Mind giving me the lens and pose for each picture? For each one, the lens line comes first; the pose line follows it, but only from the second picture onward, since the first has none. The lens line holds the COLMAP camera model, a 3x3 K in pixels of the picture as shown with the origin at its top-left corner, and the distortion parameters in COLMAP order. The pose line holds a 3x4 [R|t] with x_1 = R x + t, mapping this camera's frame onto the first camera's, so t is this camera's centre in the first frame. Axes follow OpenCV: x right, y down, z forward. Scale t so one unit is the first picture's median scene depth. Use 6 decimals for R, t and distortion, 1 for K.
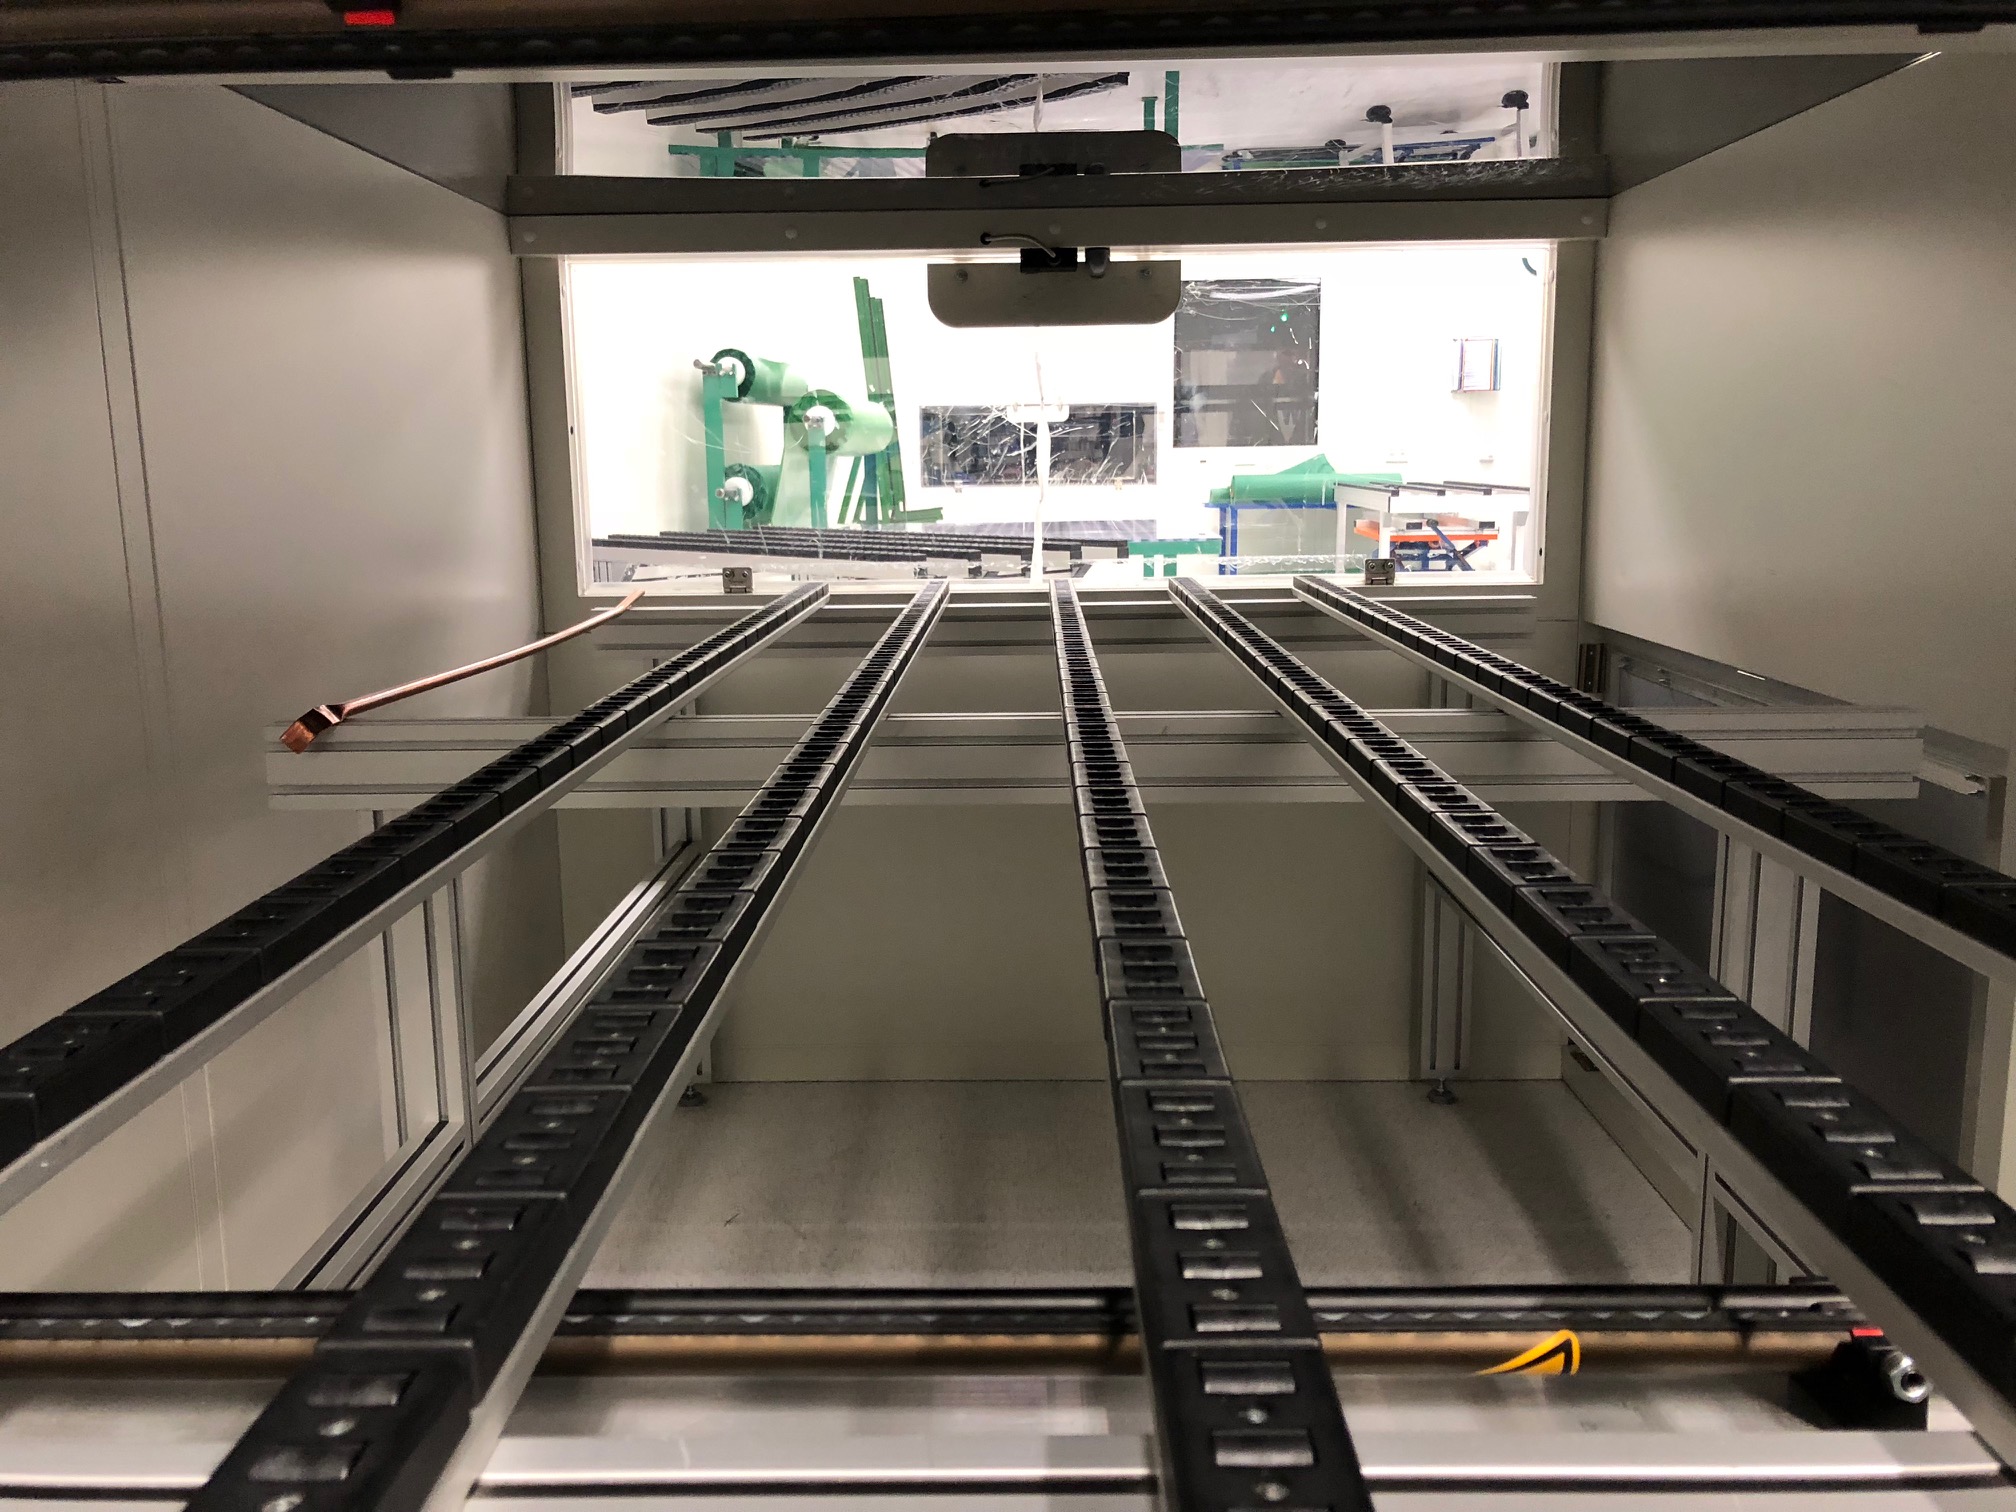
lens RADIAL K [[1725.9, 0, 1008.0], [0, 1725.9, 756.0], [0, 0, 1]] dist [0.002146, 0.046237]
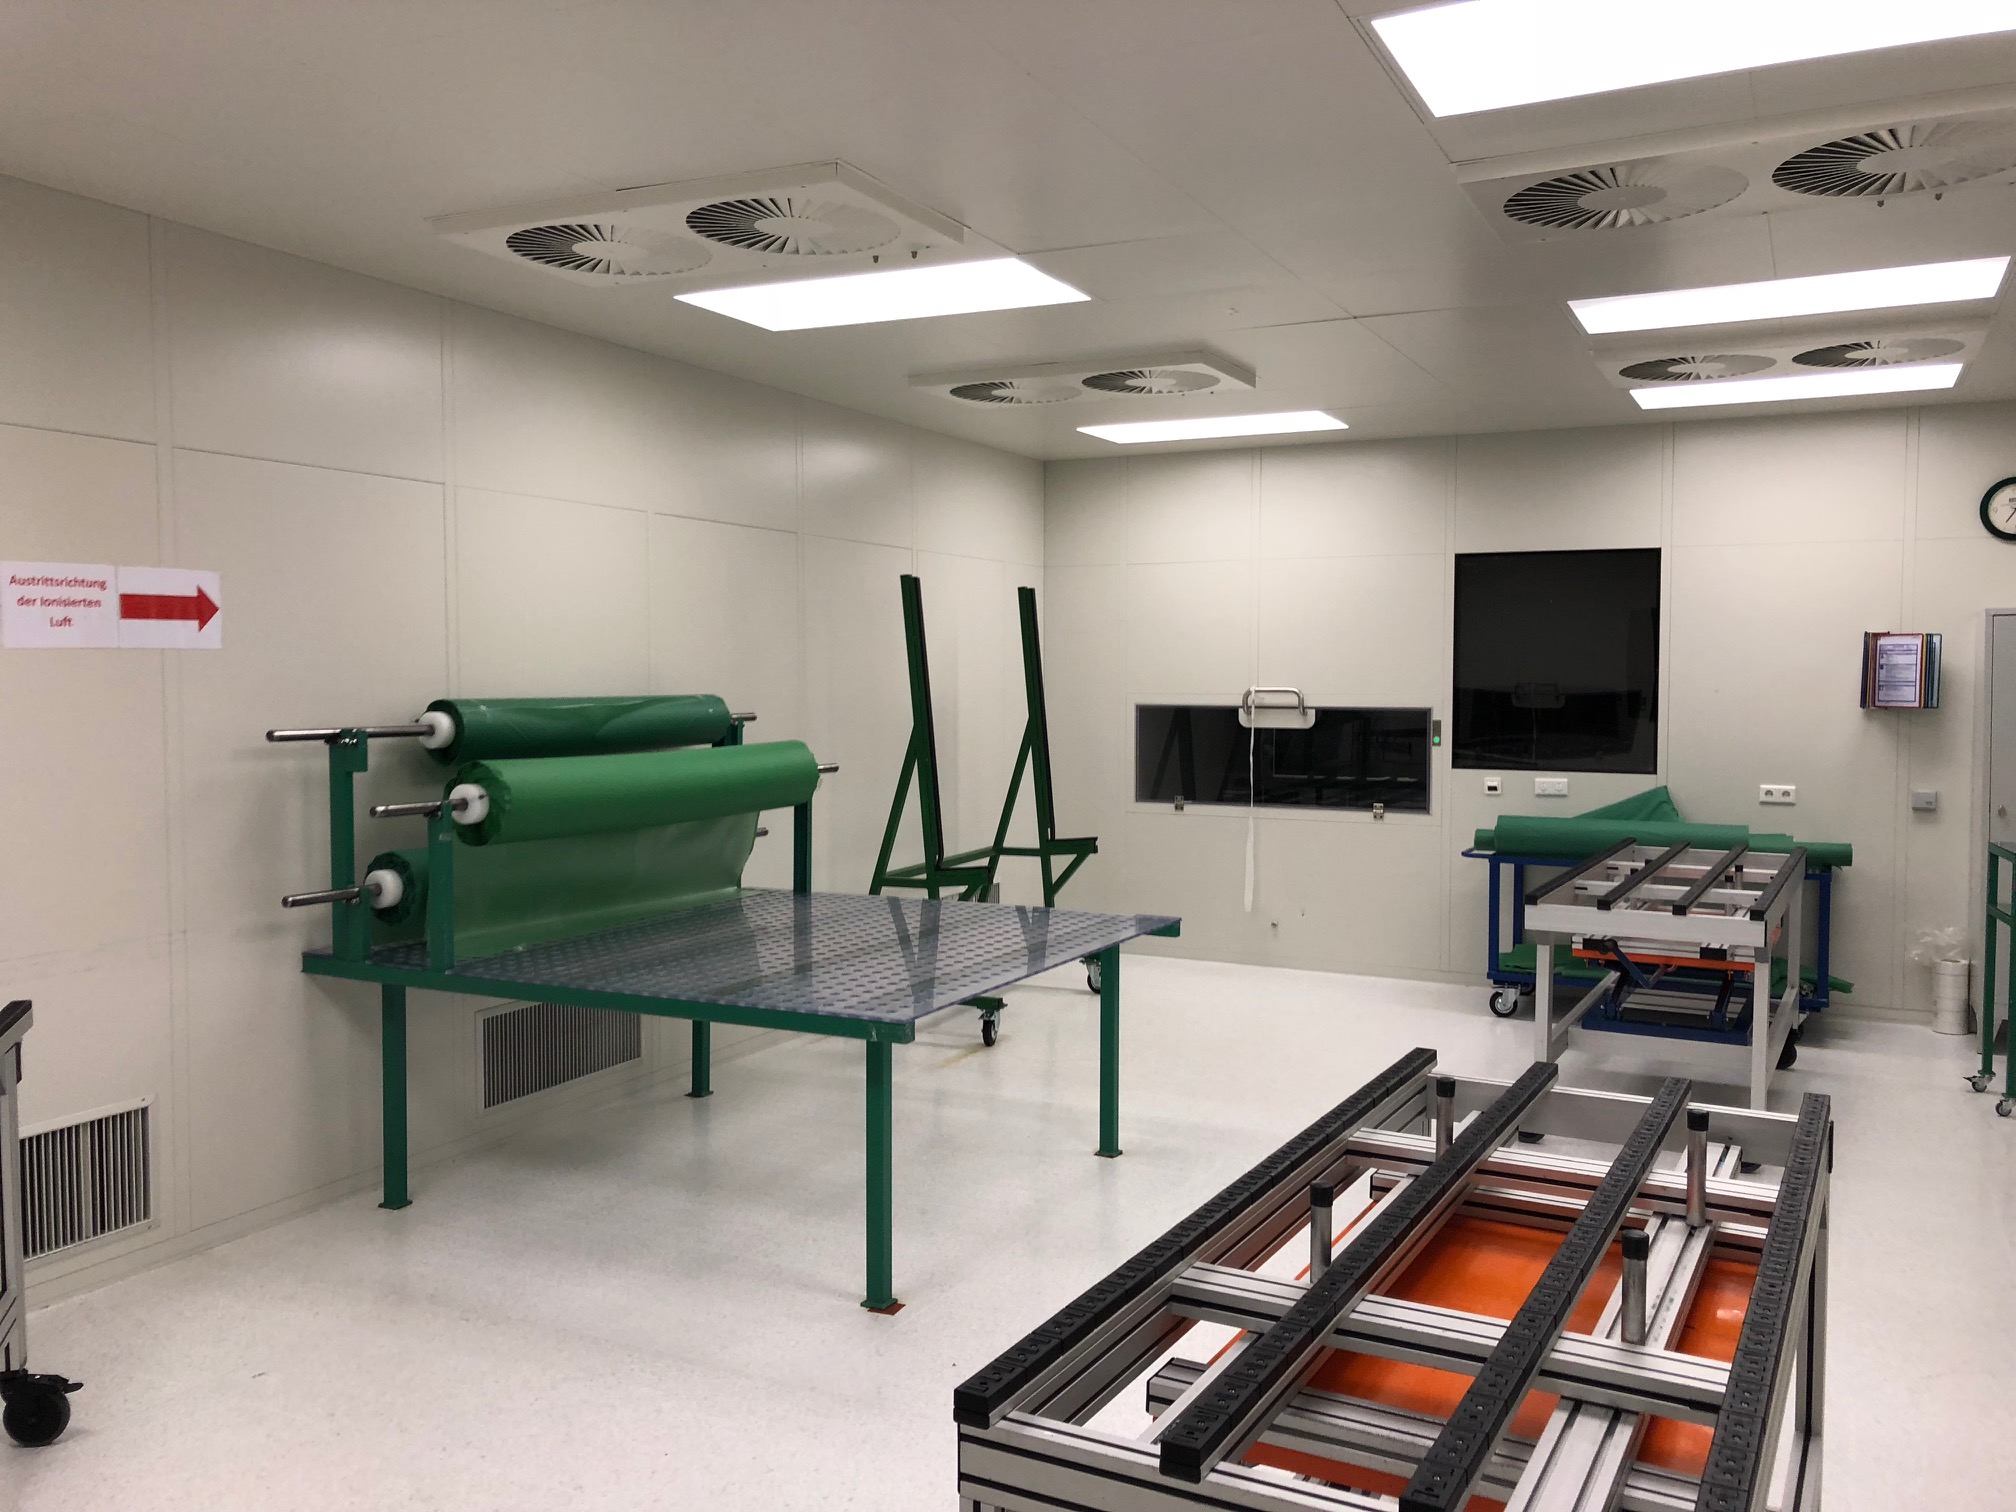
lens RADIAL K [[1719.2, 0, 1008.0], [0, 1719.2, 756.0], [0, 0, 1]] dist [0.031146, -0.022115]
pose [[0.891000, 0.044750, -0.451792, 0.267090], [-0.096438, 0.991076, -0.092023, -0.097180], [0.443642, 0.125563, 0.887365, 0.243689]]
